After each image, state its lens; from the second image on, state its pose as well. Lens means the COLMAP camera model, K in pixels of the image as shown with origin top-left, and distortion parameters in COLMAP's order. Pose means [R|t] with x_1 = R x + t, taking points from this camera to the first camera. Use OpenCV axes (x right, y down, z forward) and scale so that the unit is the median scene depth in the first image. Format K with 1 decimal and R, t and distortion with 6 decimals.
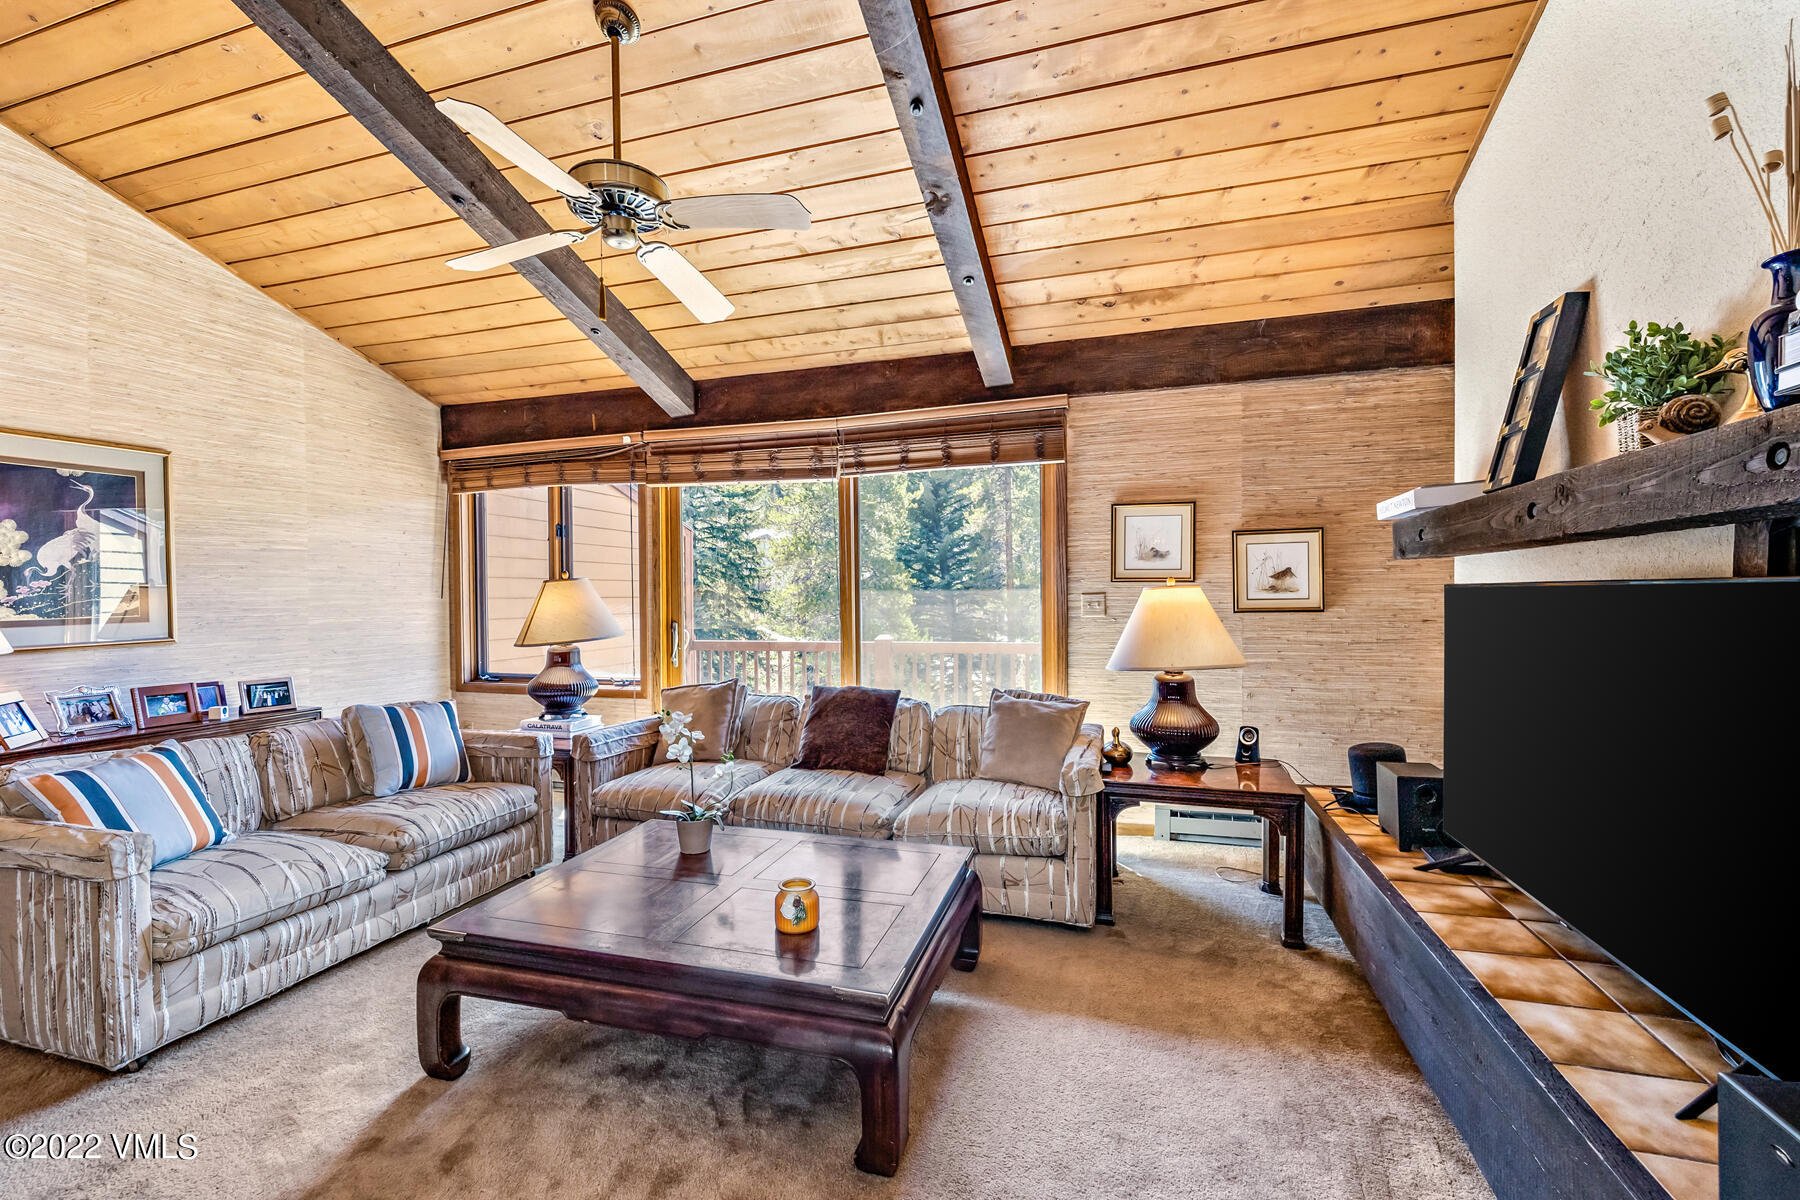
lens RADIAL K [[748.4, 0, 902.2], [0, 748.4, 598.9], [0, 0, 1]] dist [0.000779, -0.000002]
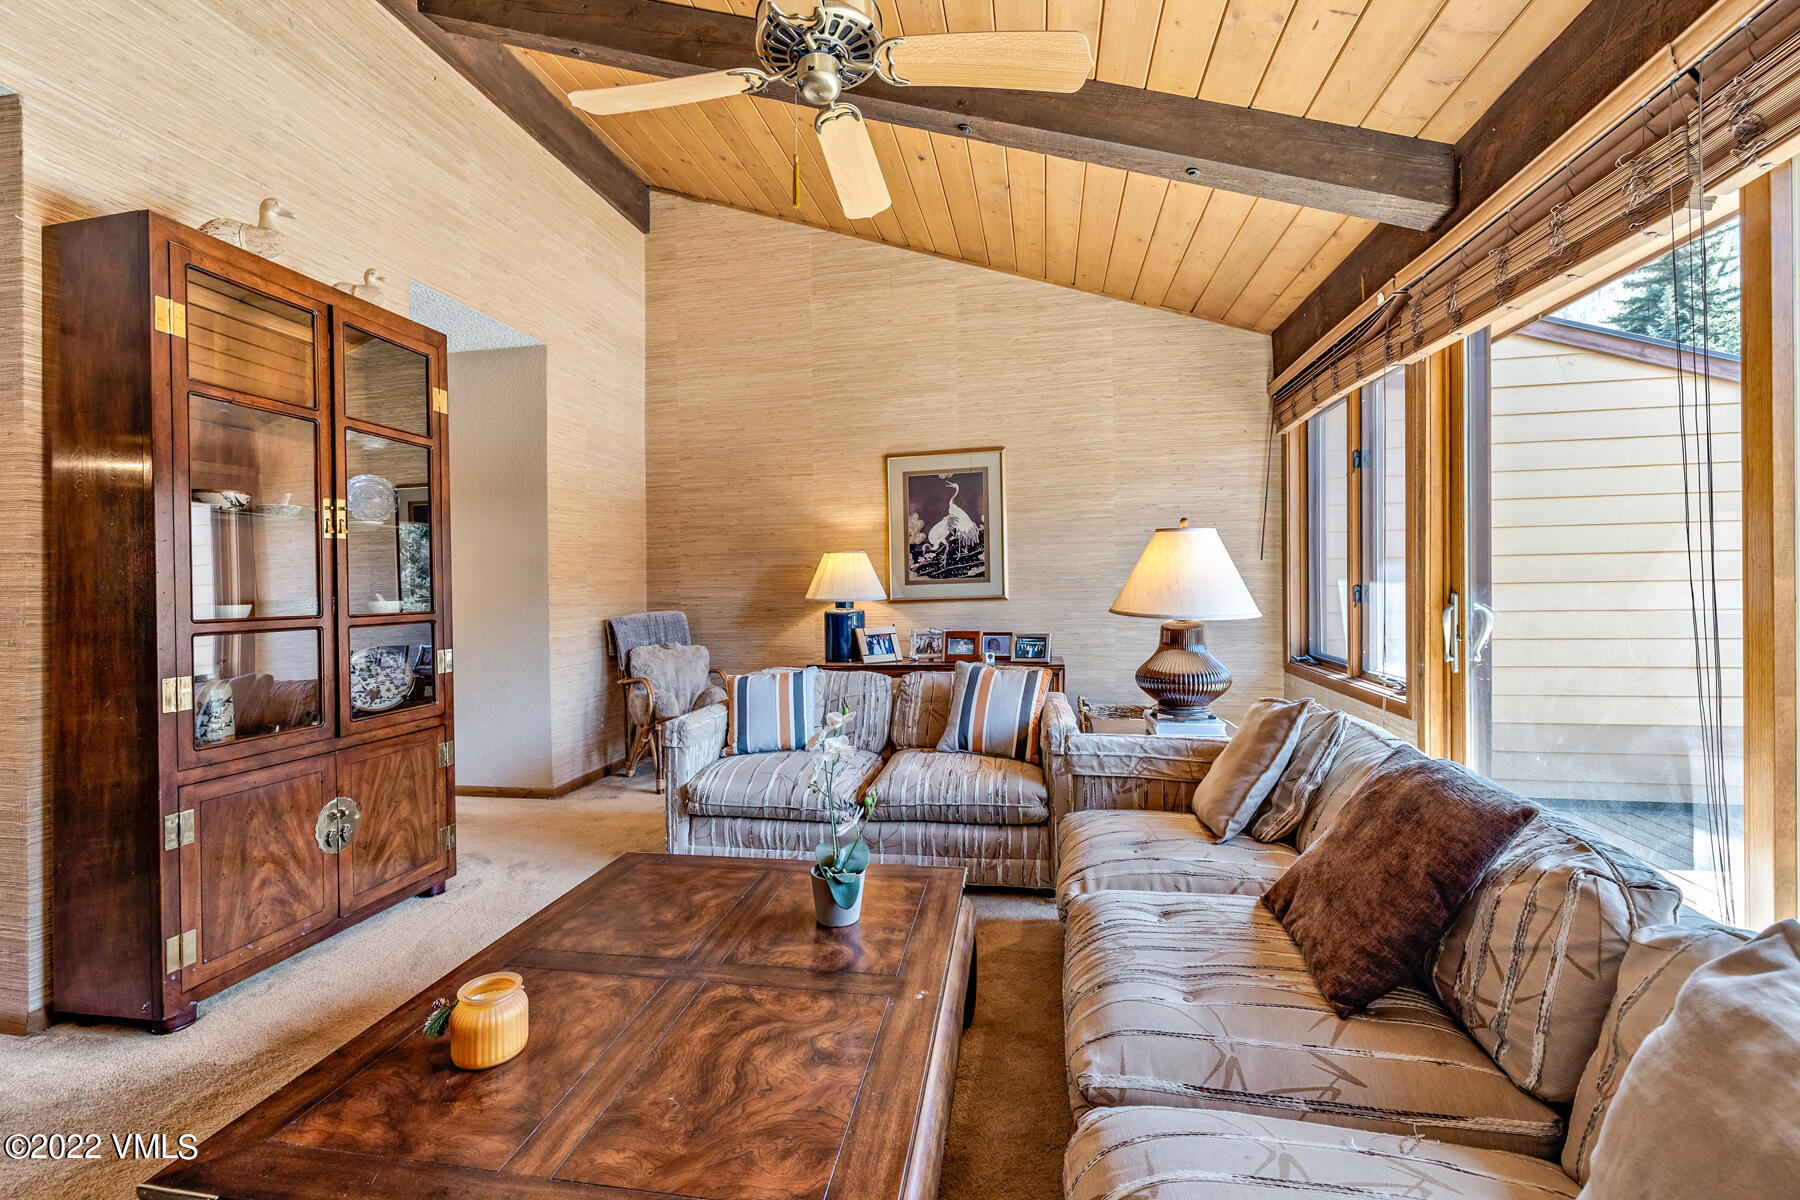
lens RADIAL K [[748.4, 0, 827.1], [0, 748.4, 581.4], [0, 0, 1]] dist [0.000779, -0.000002]
pose [[0.111457, 0.005637, -0.993753, 0.259397], [0.013812, 0.999879, 0.007221, 0.016251], [0.993673, -0.014530, 0.111365, 0.600106]]
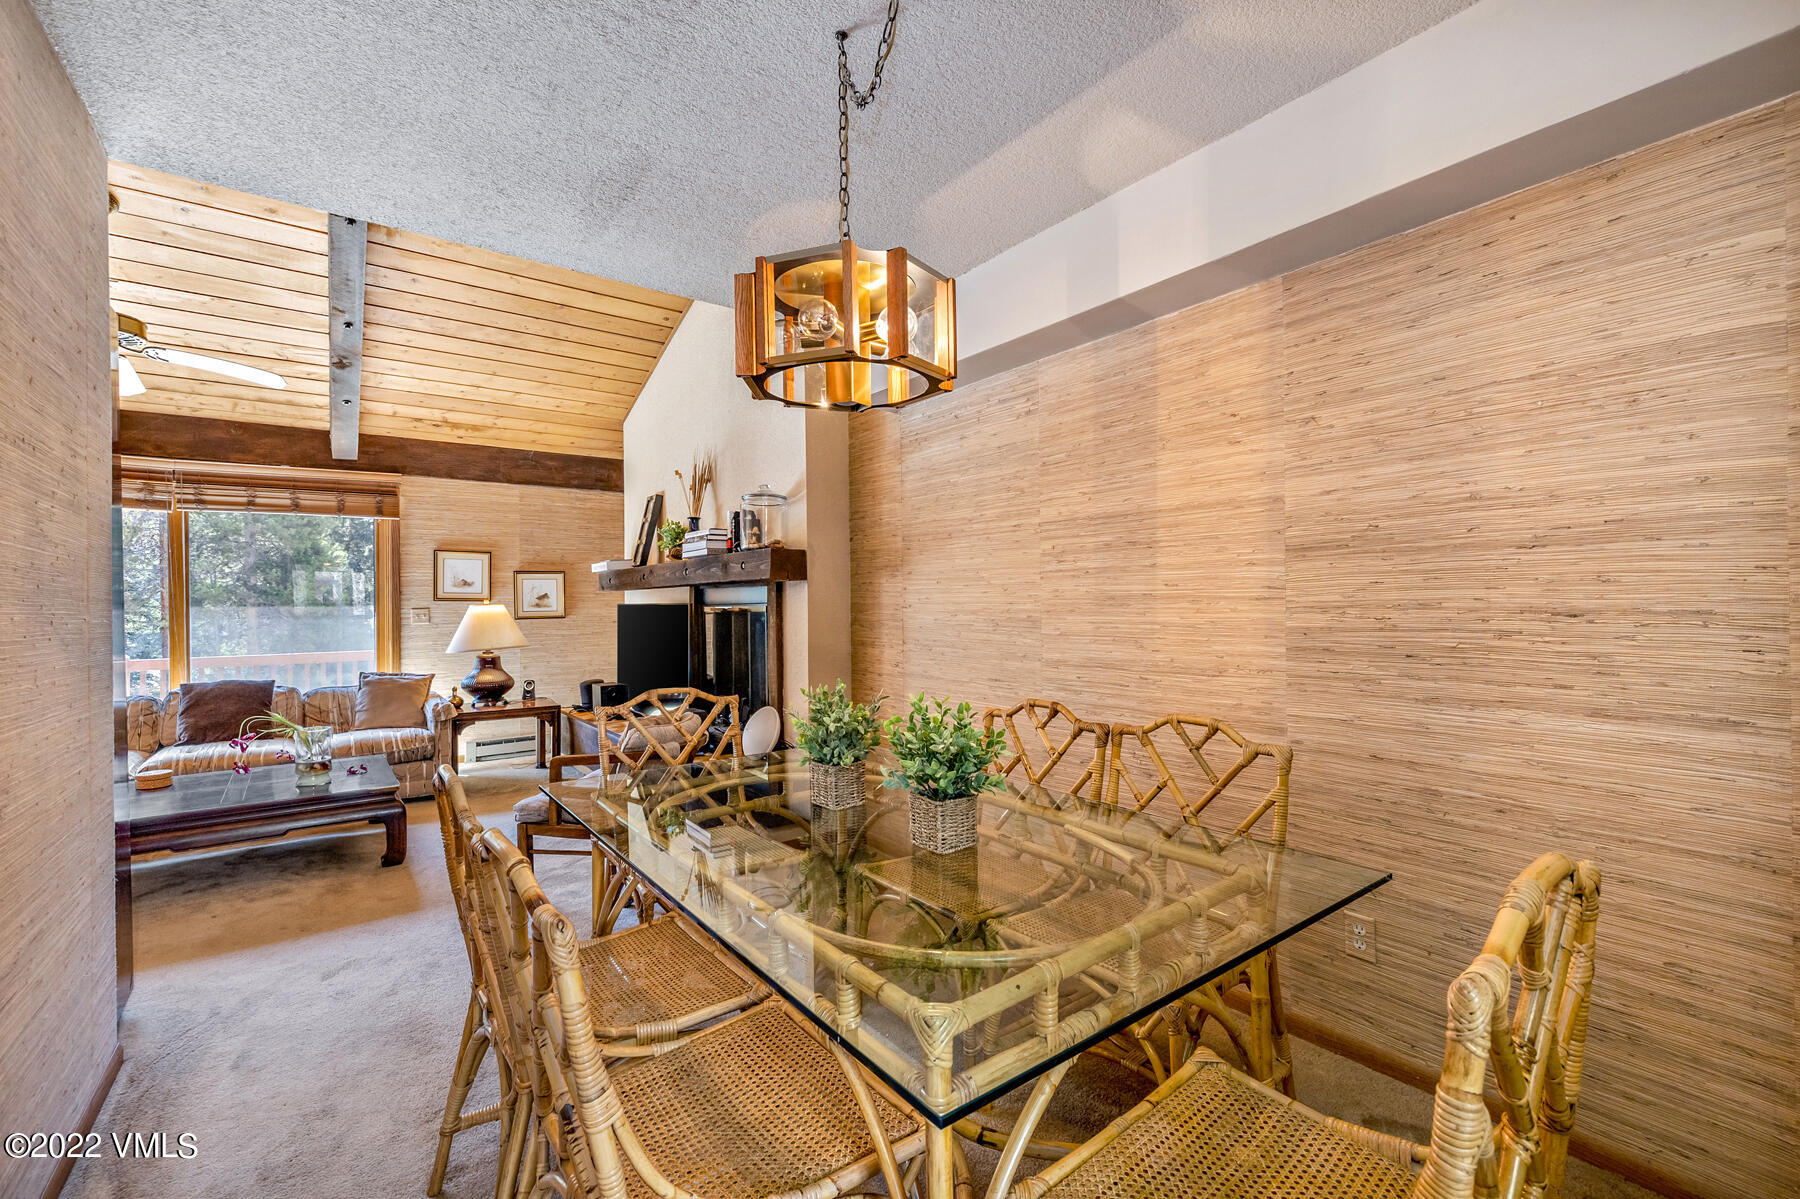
lens RADIAL K [[748.4, 0, 882.7], [0, 748.4, 601.7], [0, 0, 1]] dist [0.000779, -0.000002]
pose [[0.591341, 0.003258, 0.806415, -0.427624], [0.009467, 0.999895, -0.010982, 0.004635], [-0.806366, 0.014129, 0.591248, -0.667703]]
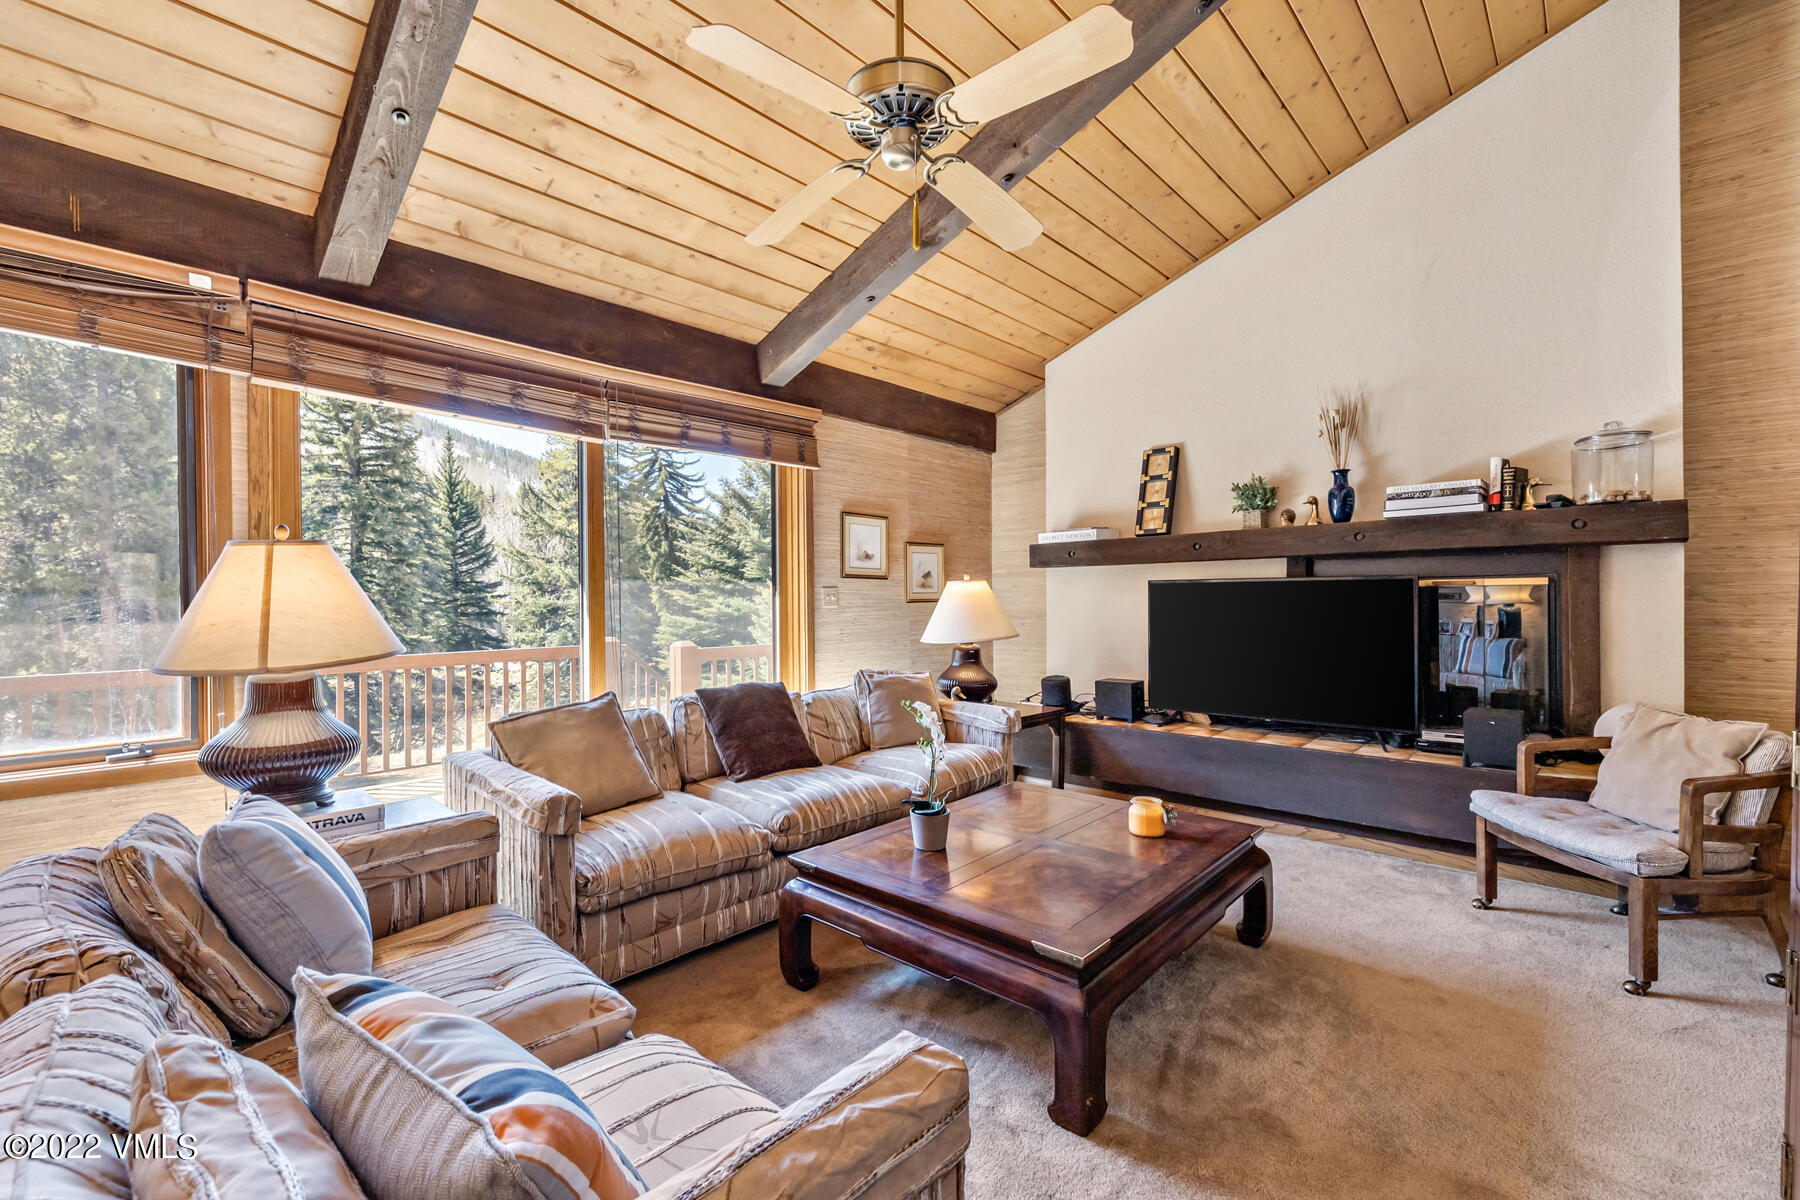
lens RADIAL K [[748.4, 0, 894.1], [0, 748.4, 599.4], [0, 0, 1]] dist [0.000779, -0.000002]
pose [[0.452461, 0.005145, 0.891769, -0.764809], [0.009171, 0.999904, -0.010422, 0.025531], [-0.891737, 0.012894, 0.452371, 0.411573]]
